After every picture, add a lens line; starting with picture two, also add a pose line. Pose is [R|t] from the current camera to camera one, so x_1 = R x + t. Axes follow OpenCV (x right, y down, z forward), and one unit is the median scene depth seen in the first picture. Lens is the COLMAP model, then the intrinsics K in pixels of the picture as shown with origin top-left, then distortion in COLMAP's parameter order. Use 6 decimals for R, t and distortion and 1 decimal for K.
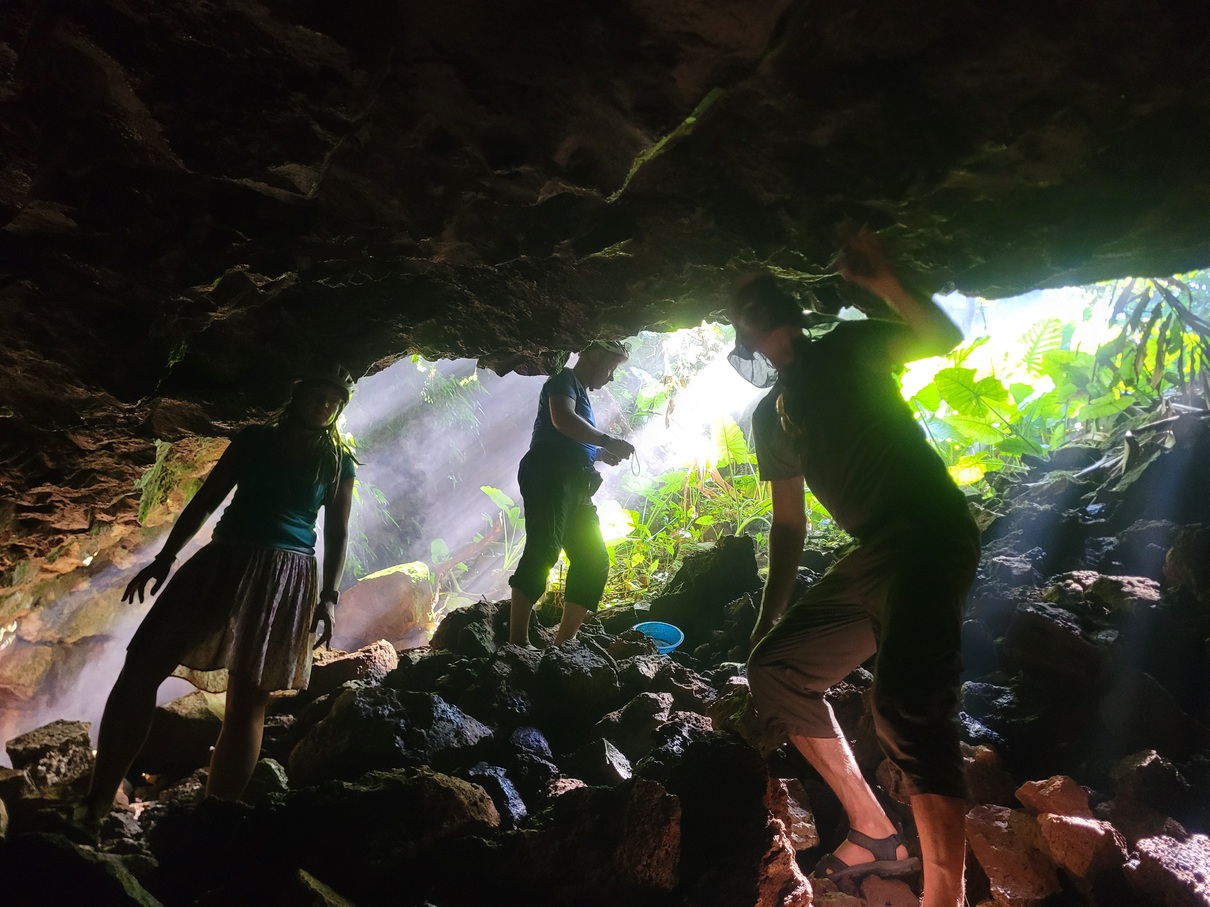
lens RADIAL K [[909.0, 0, 609.6], [0, 909.0, 431.3], [0, 0, 1]] dist [0.070599, -0.064429]
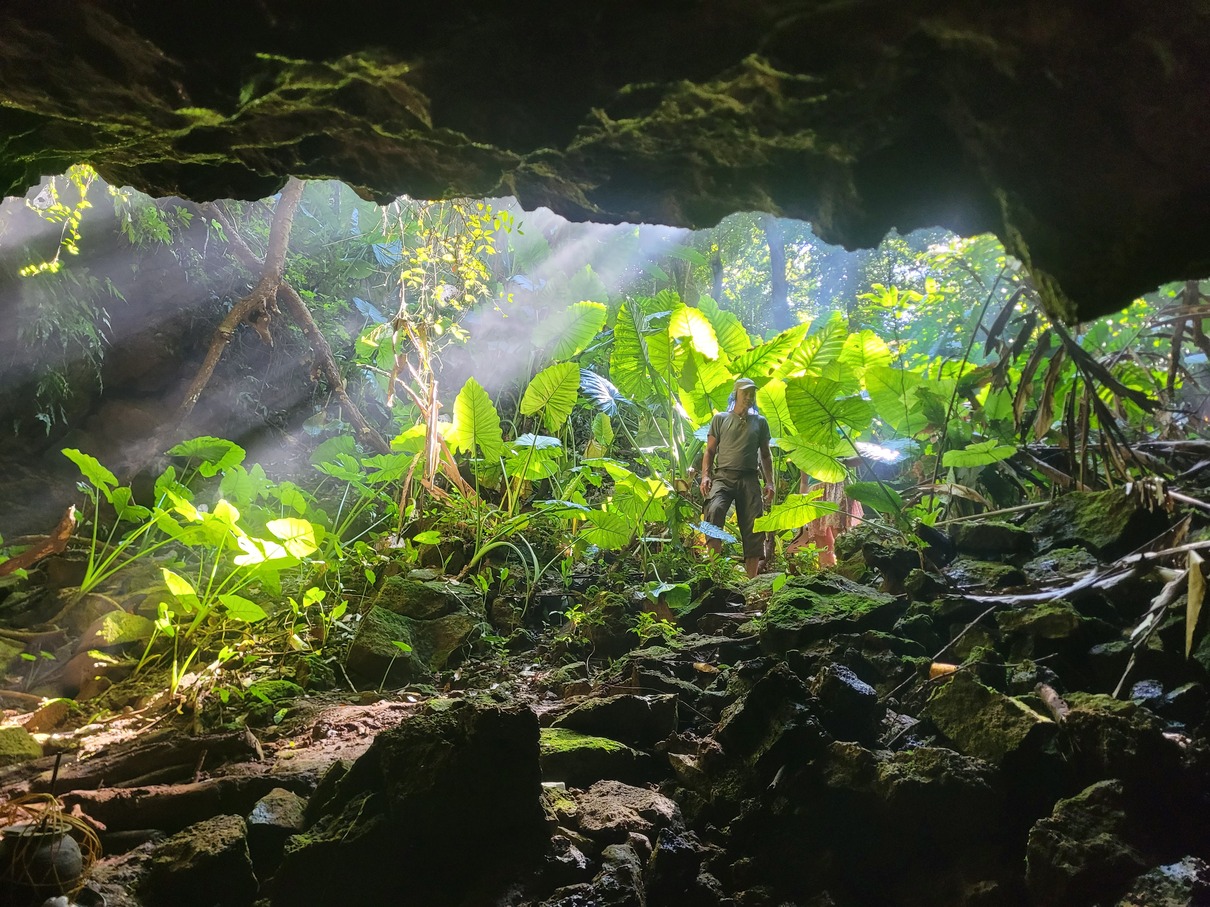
lens RADIAL K [[909.0, 0, 609.6], [0, 909.0, 431.3], [0, 0, 1]] dist [0.070599, -0.064429]
pose [[0.946594, 0.126681, 0.296501, 0.021578], [-0.142049, 0.989381, 0.030783, -0.023340], [-0.289452, -0.071257, 0.954536, 0.329126]]
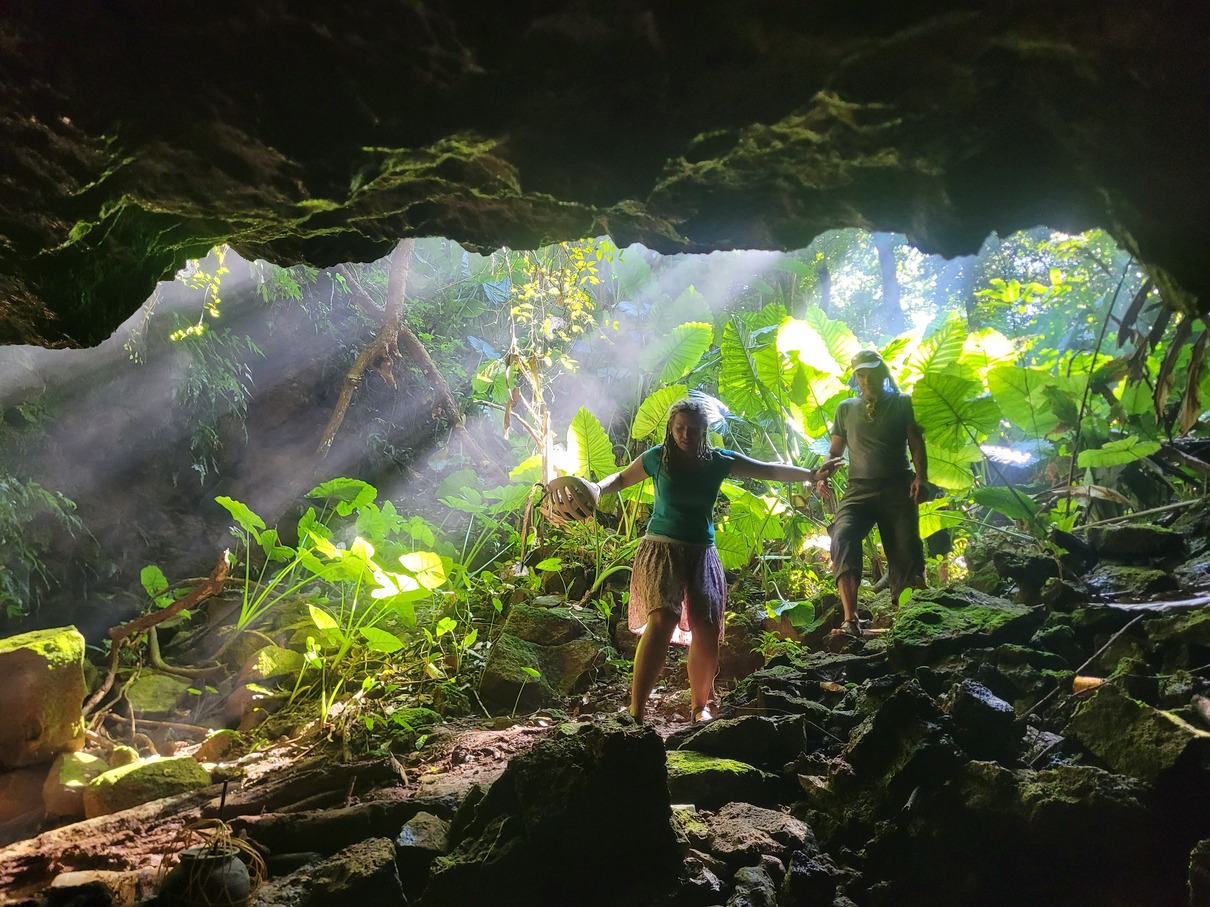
lens RADIAL K [[905.4, 0, 605.4], [0, 905.4, 433.0], [0, 0, 1]] dist [0.067857, -0.048235]
pose [[0.982918, 0.072986, 0.168951, 0.022315], [-0.078112, 0.996658, 0.023886, -0.025120], [-0.166643, -0.036675, 0.985335, 0.324669]]
